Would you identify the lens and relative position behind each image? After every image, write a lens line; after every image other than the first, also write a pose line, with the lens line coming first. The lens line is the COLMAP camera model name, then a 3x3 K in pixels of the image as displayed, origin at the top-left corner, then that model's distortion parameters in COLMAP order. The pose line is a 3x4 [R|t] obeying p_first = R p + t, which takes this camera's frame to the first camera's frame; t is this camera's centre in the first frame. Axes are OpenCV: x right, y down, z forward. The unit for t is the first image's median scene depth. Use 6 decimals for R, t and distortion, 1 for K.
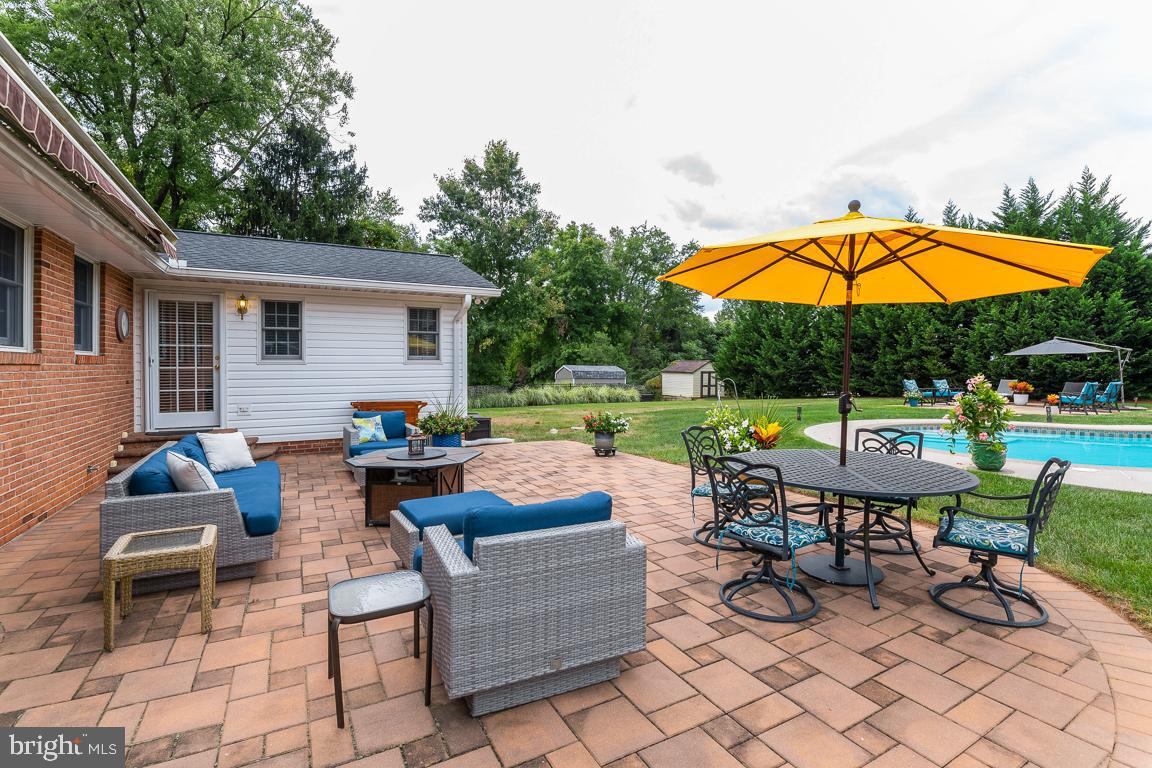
lens RADIAL K [[513.6, 0, 577.3], [0, 513.6, 370.5], [0, 0, 1]] dist [-0.001528, -0.000218]
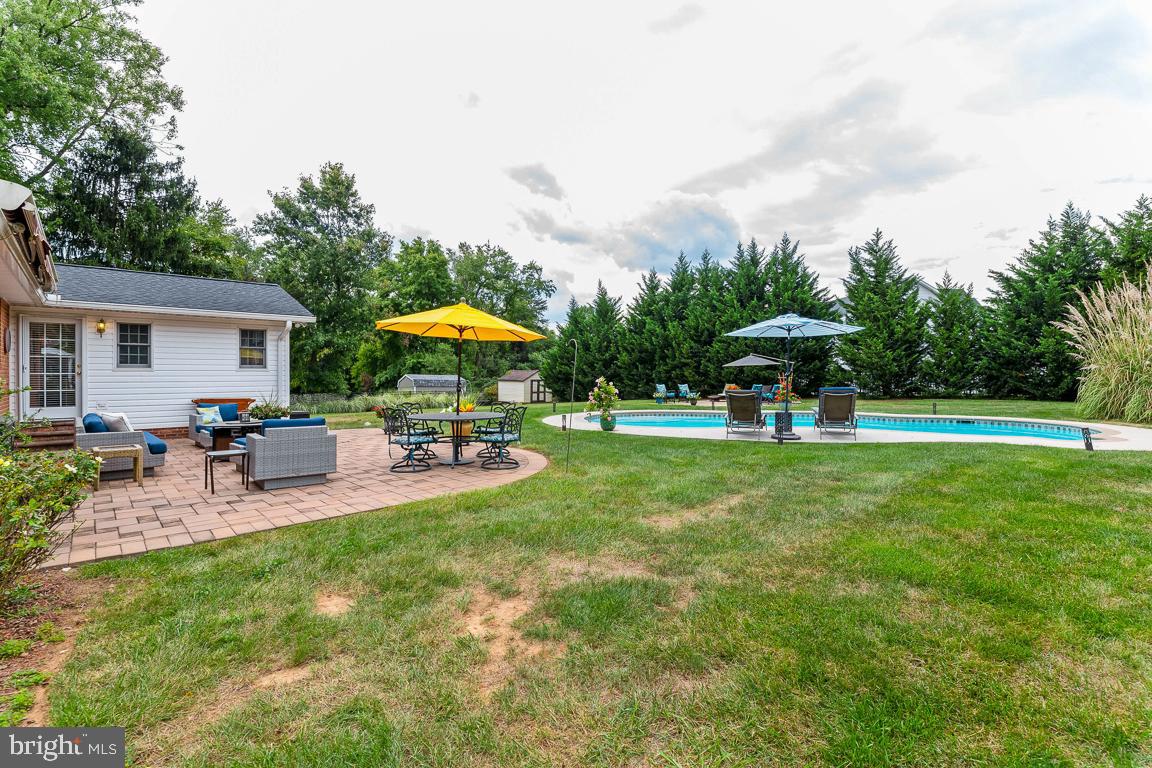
lens RADIAL K [[519.6, 0, 575.6], [0, 519.6, 381.2], [0, 0, 1]] dist [-0.000451, -0.015592]
pose [[0.967666, -0.003135, 0.252217, 0.059509], [0.002893, 0.999995, 0.001331, 0.004770], [-0.252220, -0.000558, 0.967670, -0.177628]]
